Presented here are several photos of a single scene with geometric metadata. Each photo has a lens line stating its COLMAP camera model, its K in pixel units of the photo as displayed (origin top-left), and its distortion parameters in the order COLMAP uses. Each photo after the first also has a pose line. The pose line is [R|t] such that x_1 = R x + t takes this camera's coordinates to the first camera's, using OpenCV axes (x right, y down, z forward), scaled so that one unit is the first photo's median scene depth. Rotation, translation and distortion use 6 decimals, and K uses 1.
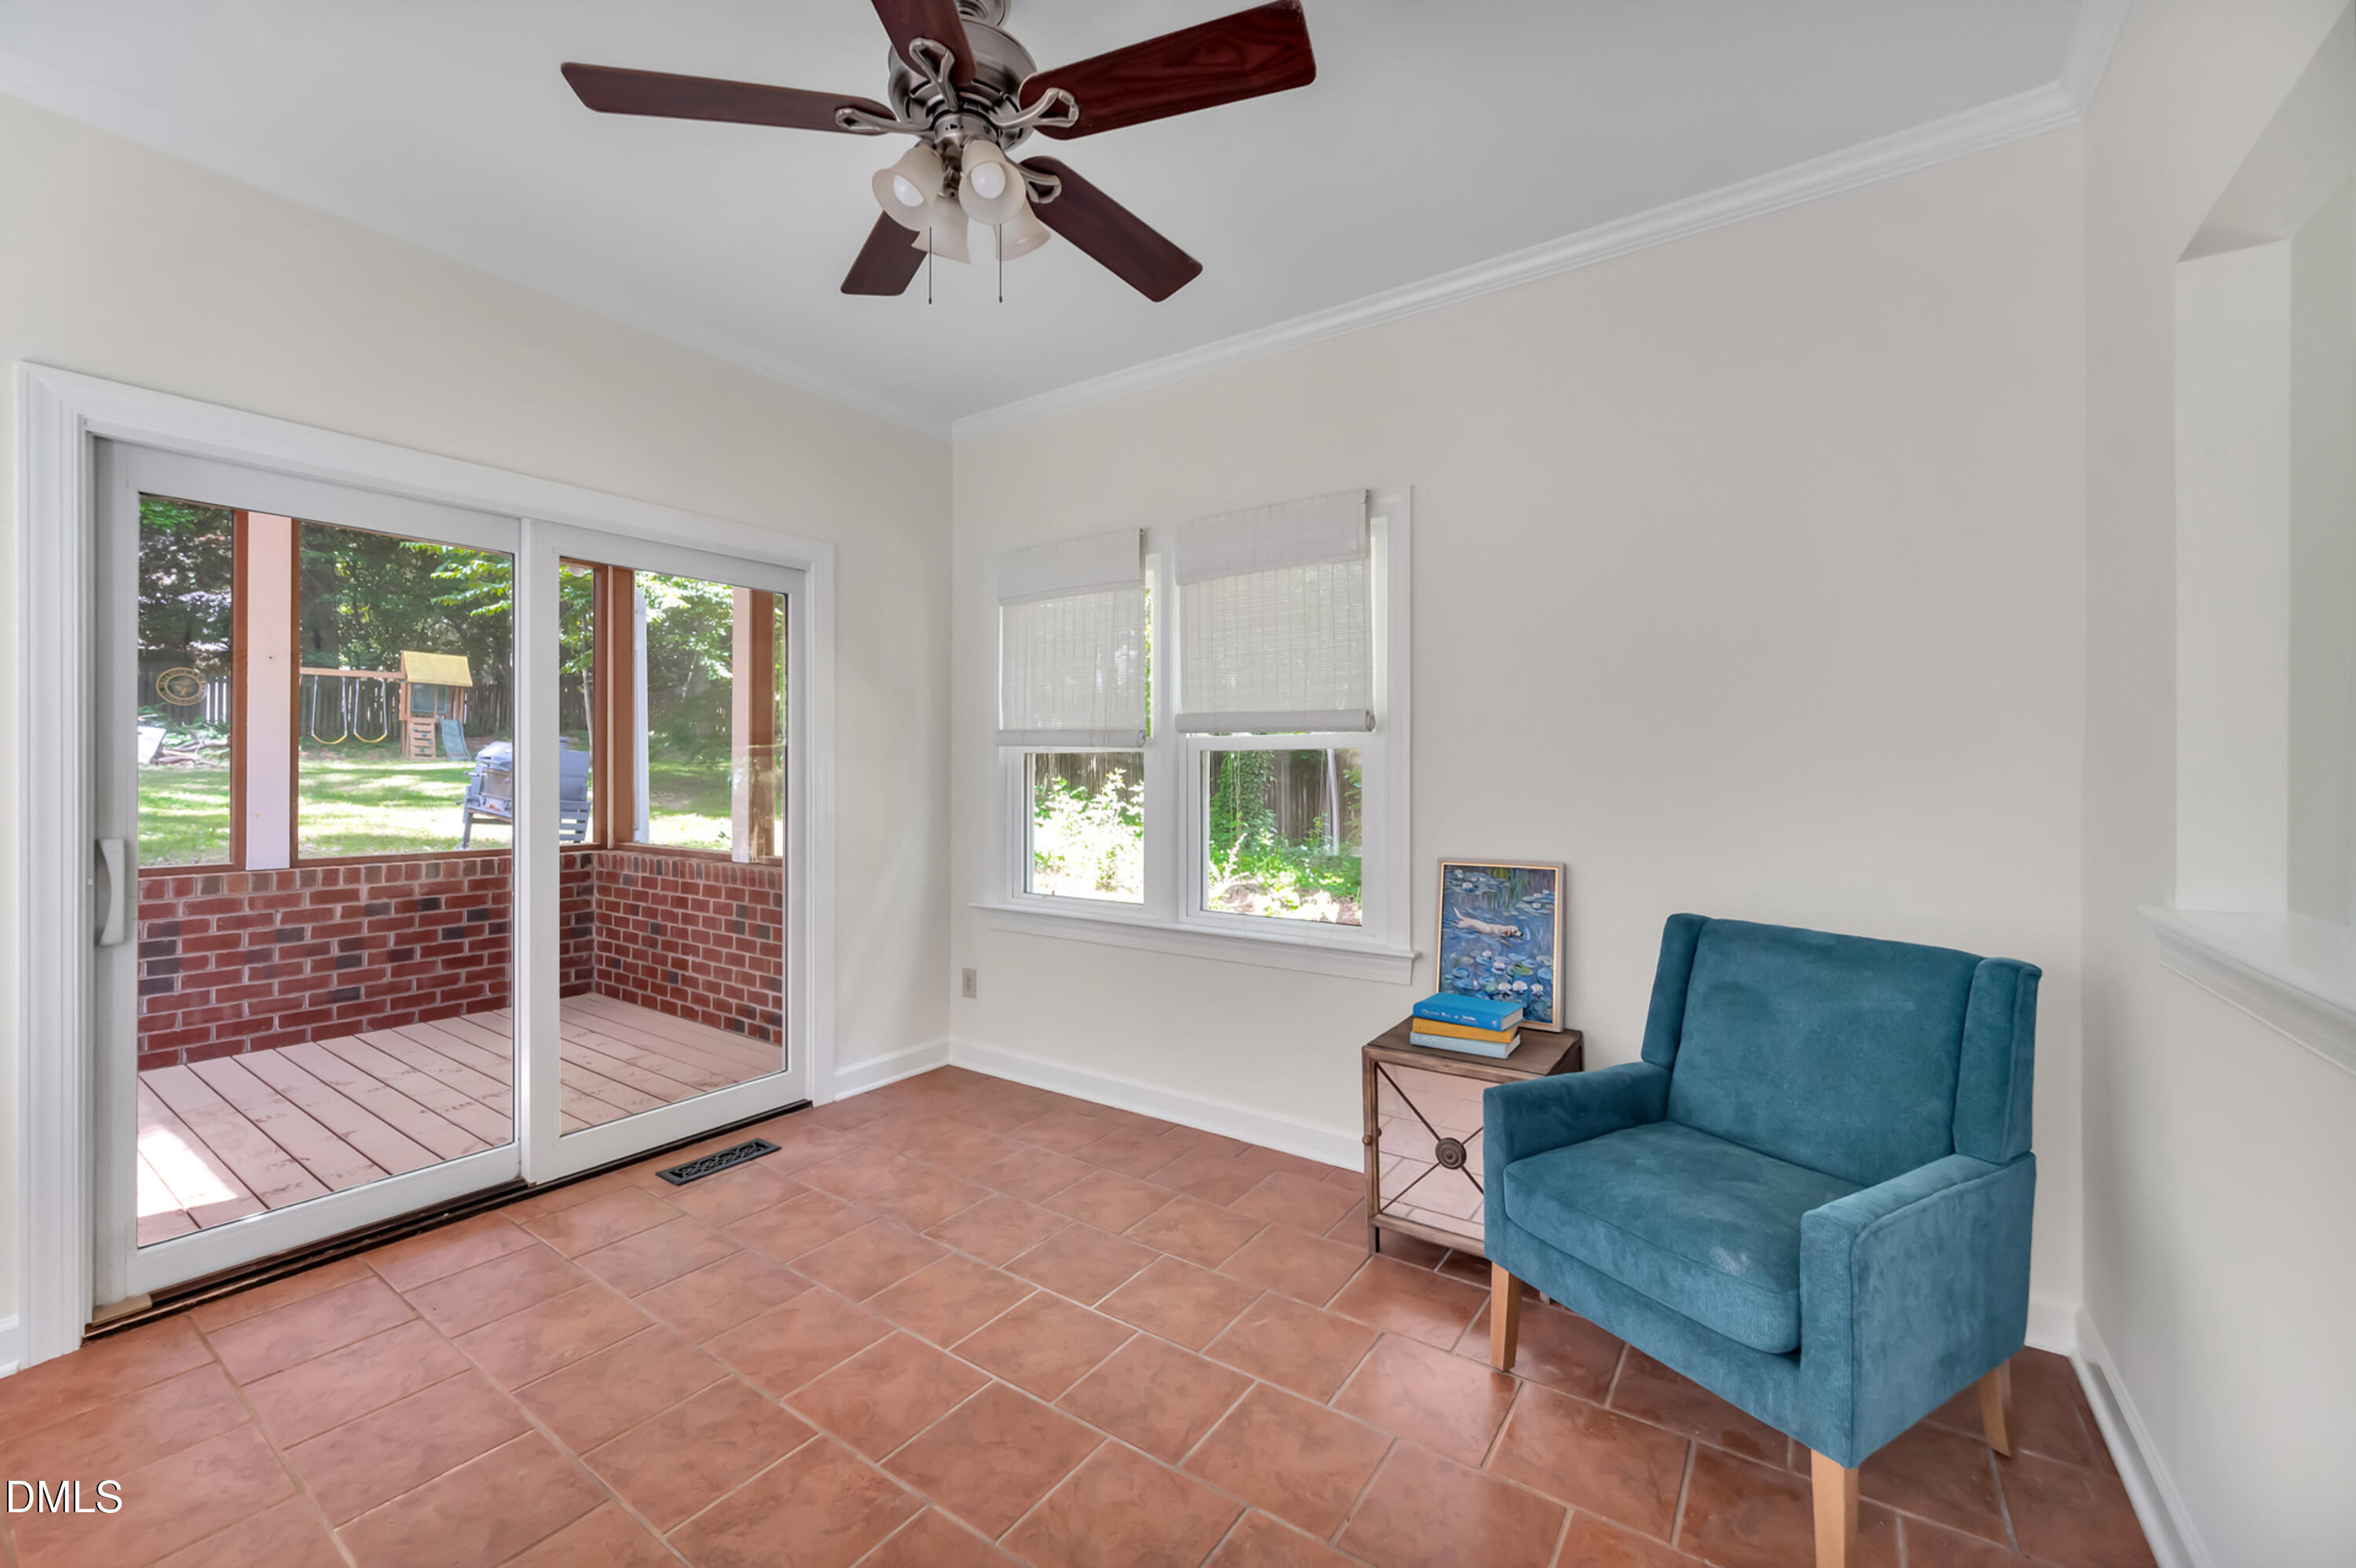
lens RADIAL K [[939.4, 0, 1176.6], [0, 939.4, 766.4], [0, 0, 1]] dist [-0.001174, -0.000167]
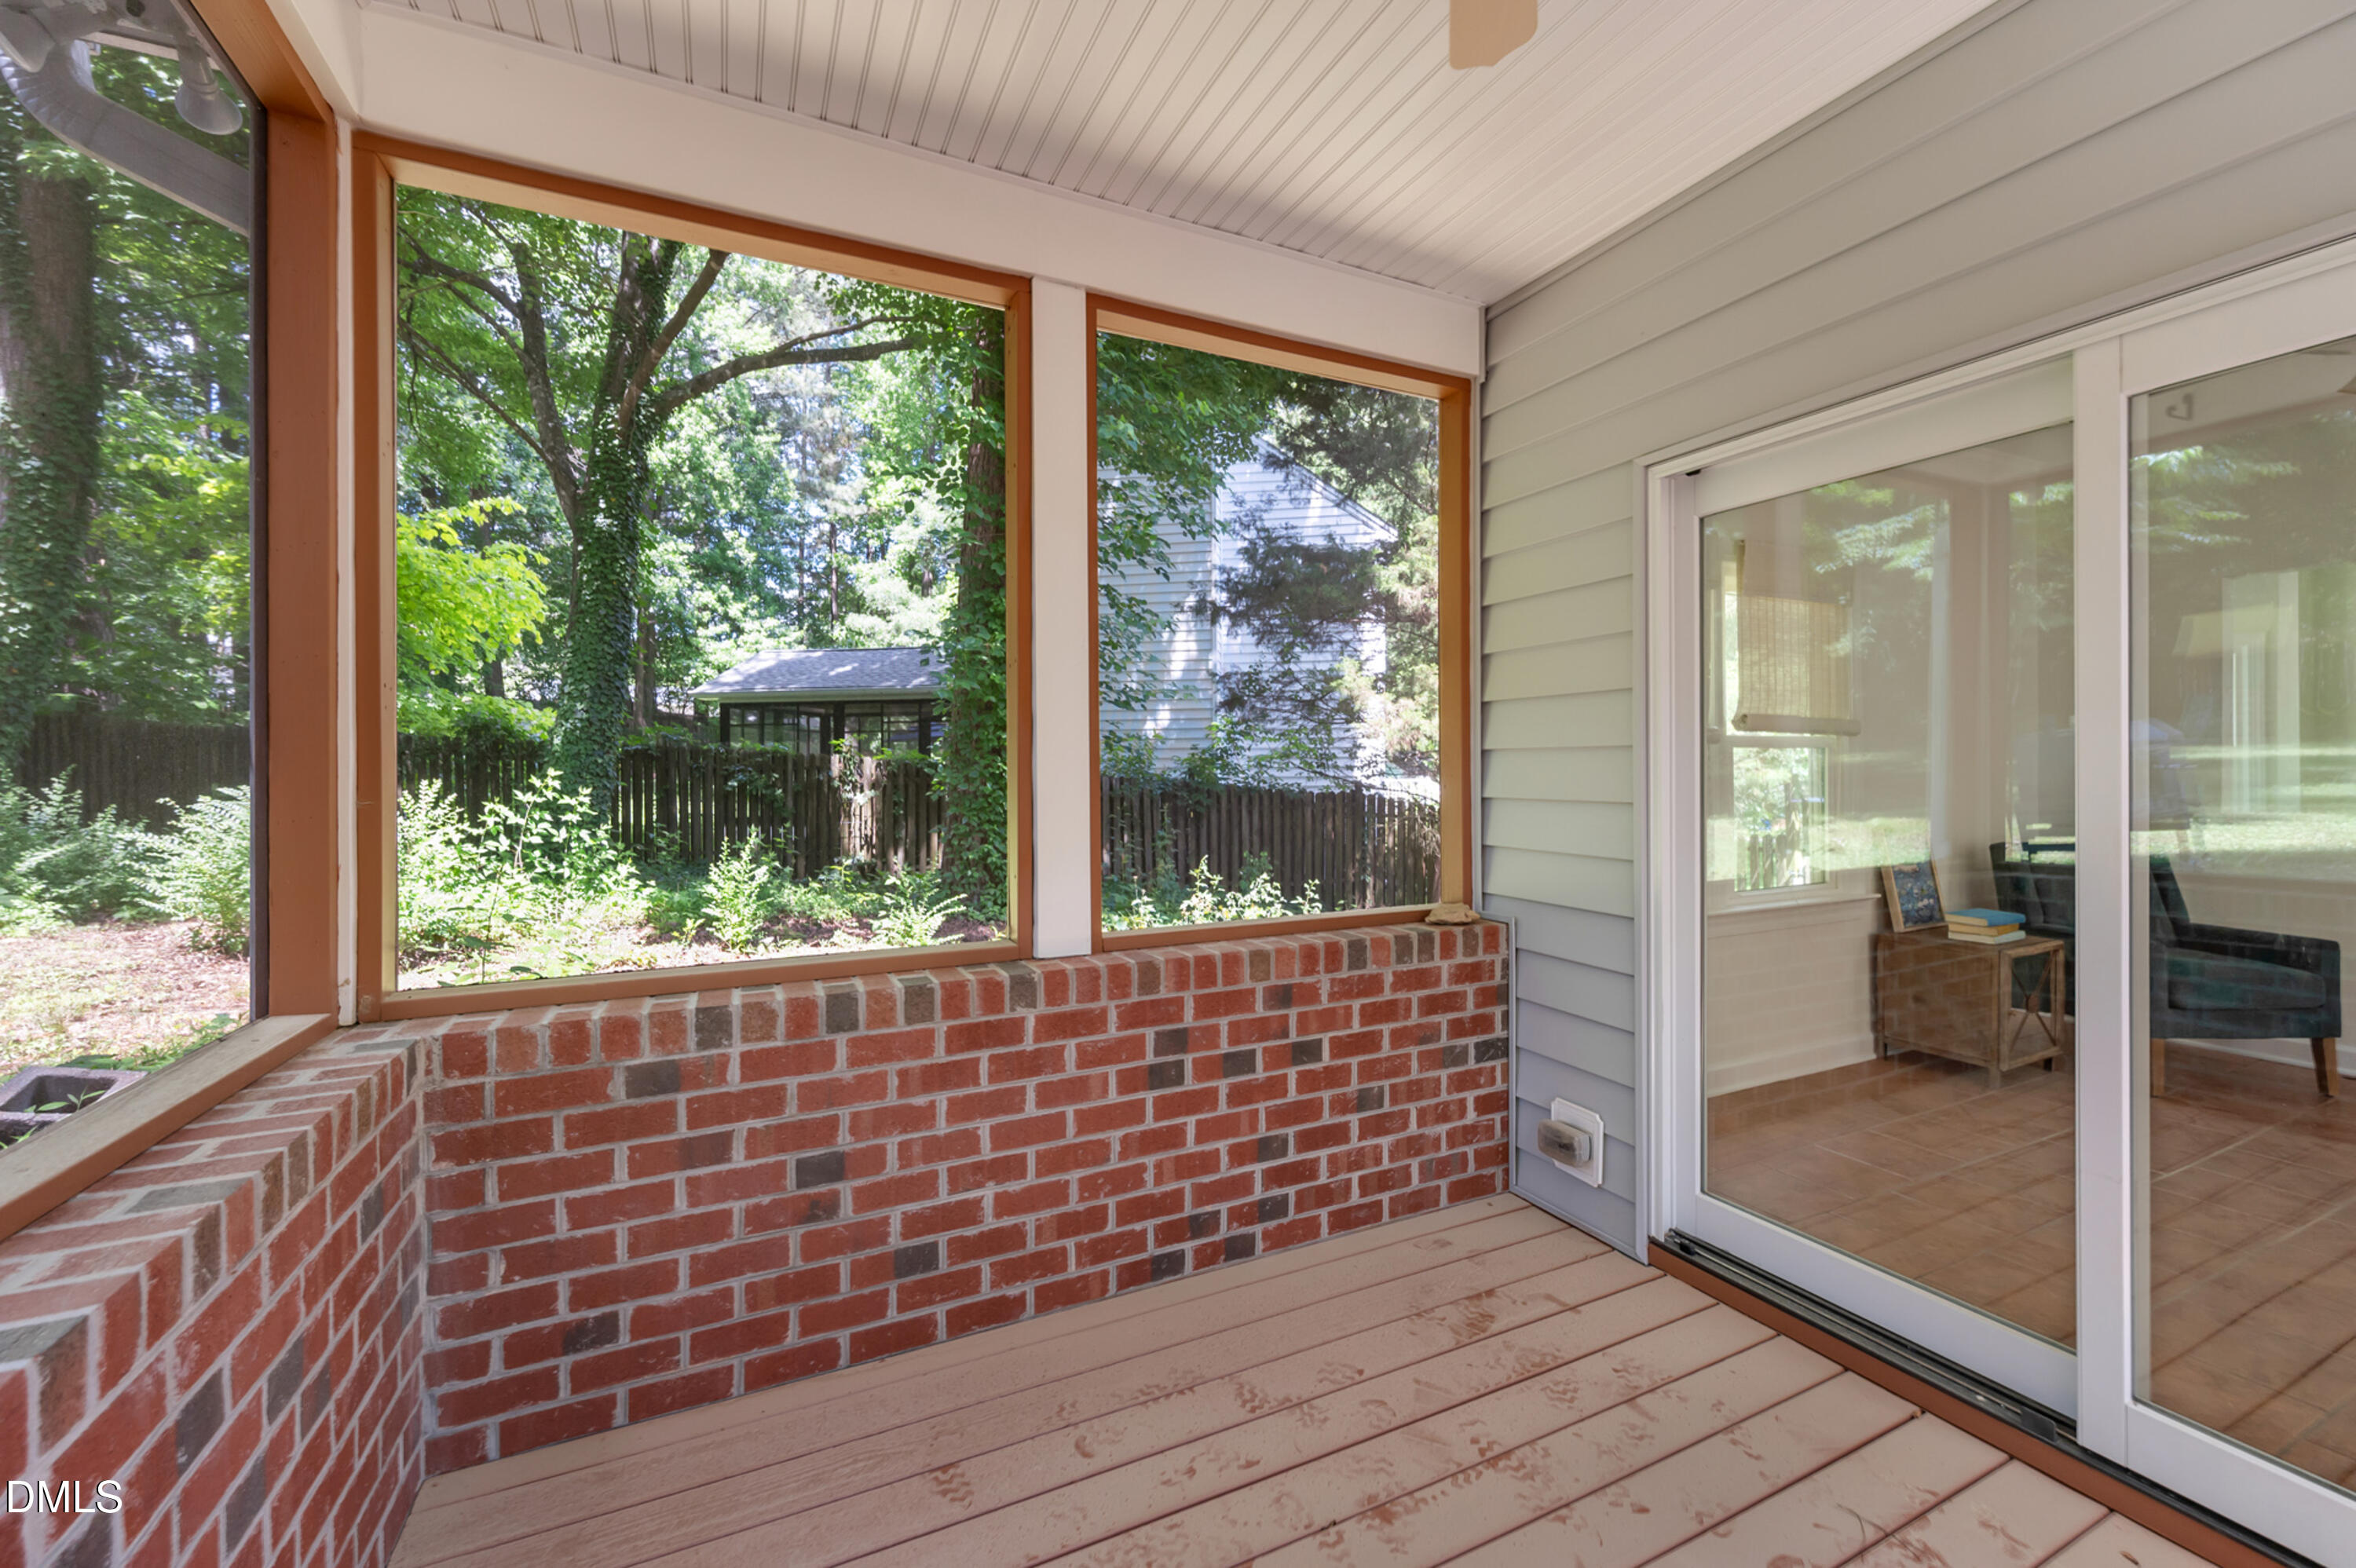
lens RADIAL K [[939.4, 0, 1176.6], [0, 939.4, 766.4], [0, 0, 1]] dist [-0.001174, -0.000167]
pose [[0.491770, -0.001727, 0.870723, -0.909358], [0.001243, 0.999998, 0.001282, 0.001779], [-0.870724, 0.000452, 0.491771, 0.740112]]
